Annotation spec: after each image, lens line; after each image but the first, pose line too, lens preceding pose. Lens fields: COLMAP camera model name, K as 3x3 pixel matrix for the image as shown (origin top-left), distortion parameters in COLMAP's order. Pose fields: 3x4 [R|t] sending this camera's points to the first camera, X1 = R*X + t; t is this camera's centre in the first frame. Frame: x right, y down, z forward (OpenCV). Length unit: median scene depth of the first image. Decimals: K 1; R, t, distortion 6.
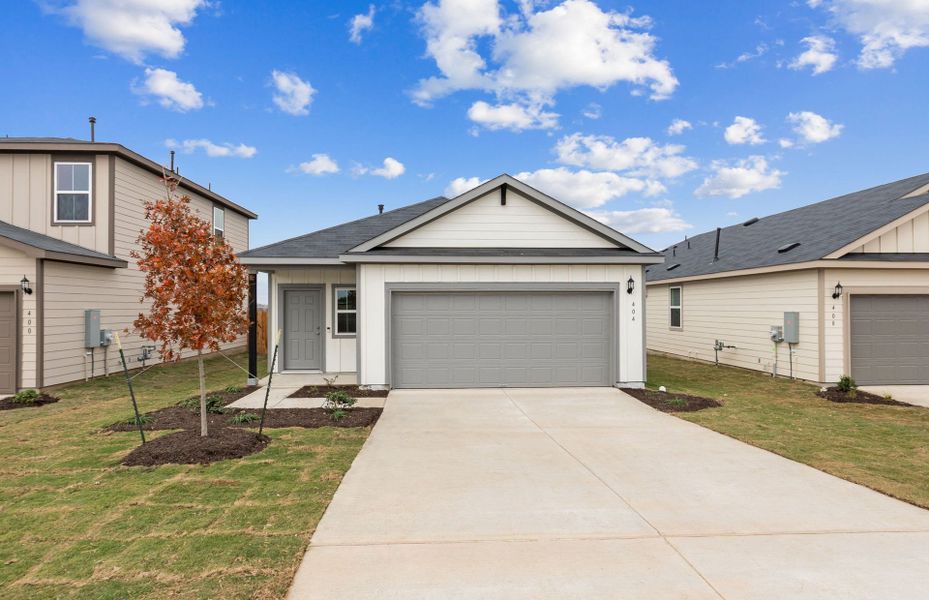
lens RADIAL K [[435.1, 0, 440.9], [0, 435.1, 306.4], [0, 0, 1]] dist [0.006263, 0.000265]
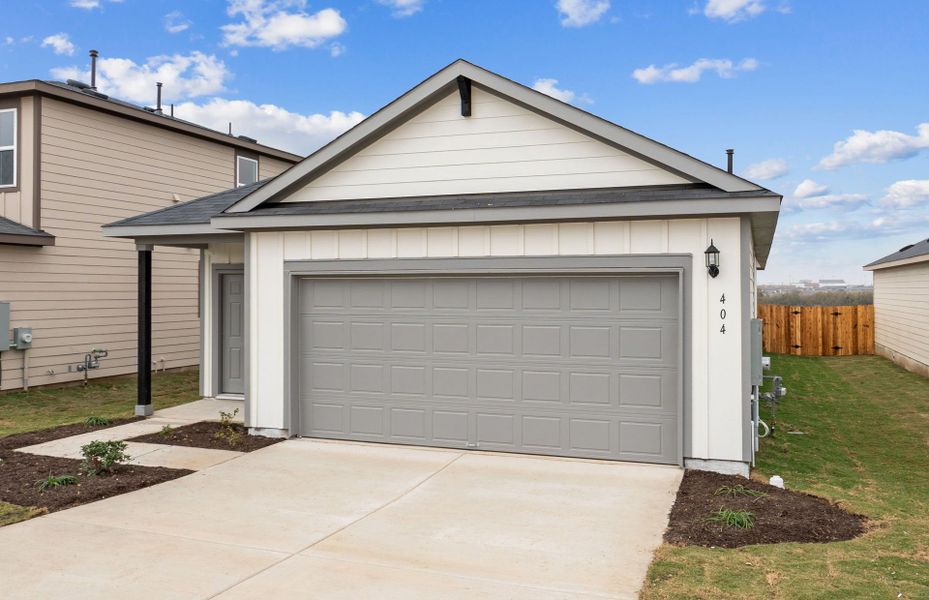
lens RADIAL K [[669.6, 0, 463.9], [0, 669.6, 291.1], [0, 0, 1]] dist [0.013834, -0.000097]
pose [[0.941516, 0.001420, -0.336967, 0.416851], [-0.003006, 0.999987, -0.004187, -0.009597], [0.336956, 0.004955, 0.941507, 0.200556]]
